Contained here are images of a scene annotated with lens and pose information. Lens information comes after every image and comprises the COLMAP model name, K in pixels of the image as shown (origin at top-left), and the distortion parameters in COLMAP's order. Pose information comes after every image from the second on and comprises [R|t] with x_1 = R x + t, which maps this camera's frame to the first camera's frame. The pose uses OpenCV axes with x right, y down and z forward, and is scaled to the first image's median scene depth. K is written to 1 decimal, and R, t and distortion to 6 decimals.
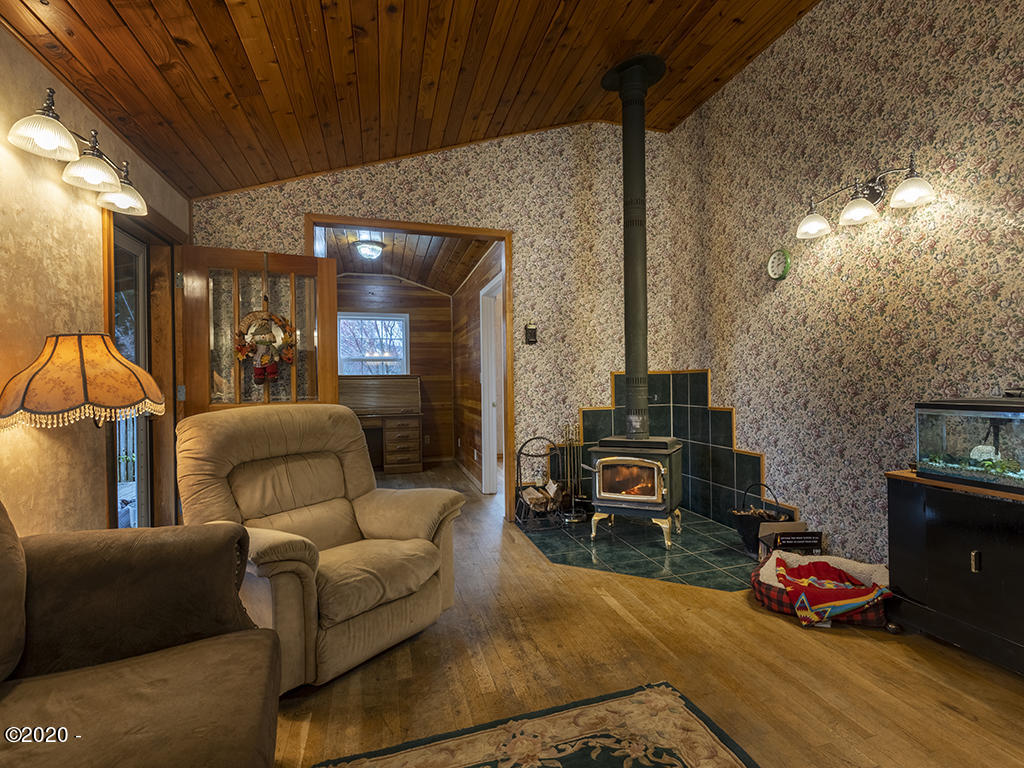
lens RADIAL K [[500.9, 0, 553.8], [0, 500.9, 390.2], [0, 0, 1]] dist [0.005267, 0.000815]
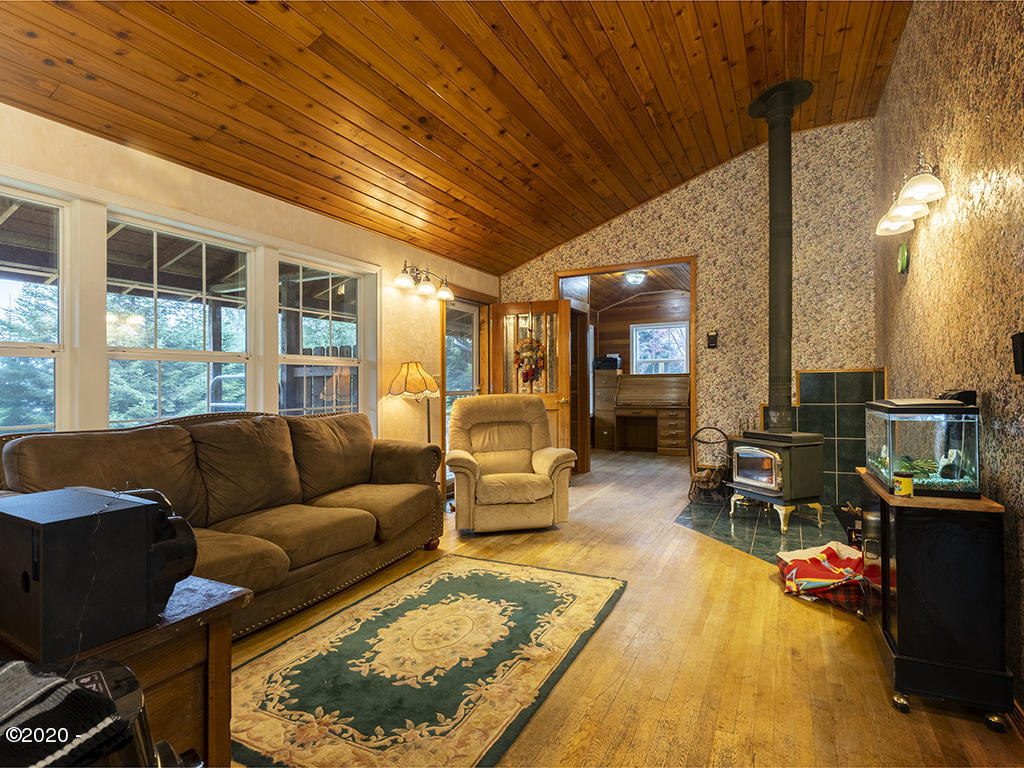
lens RADIAL K [[510.0, 0, 564.5], [0, 510.0, 386.1], [0, 0, 1]] dist [0.002498, 0.000472]
pose [[0.737391, 0.006948, -0.675430, 0.911486], [-0.006660, 0.999973, 0.003016, -0.007978], [0.675433, 0.002274, 0.737418, -0.213420]]
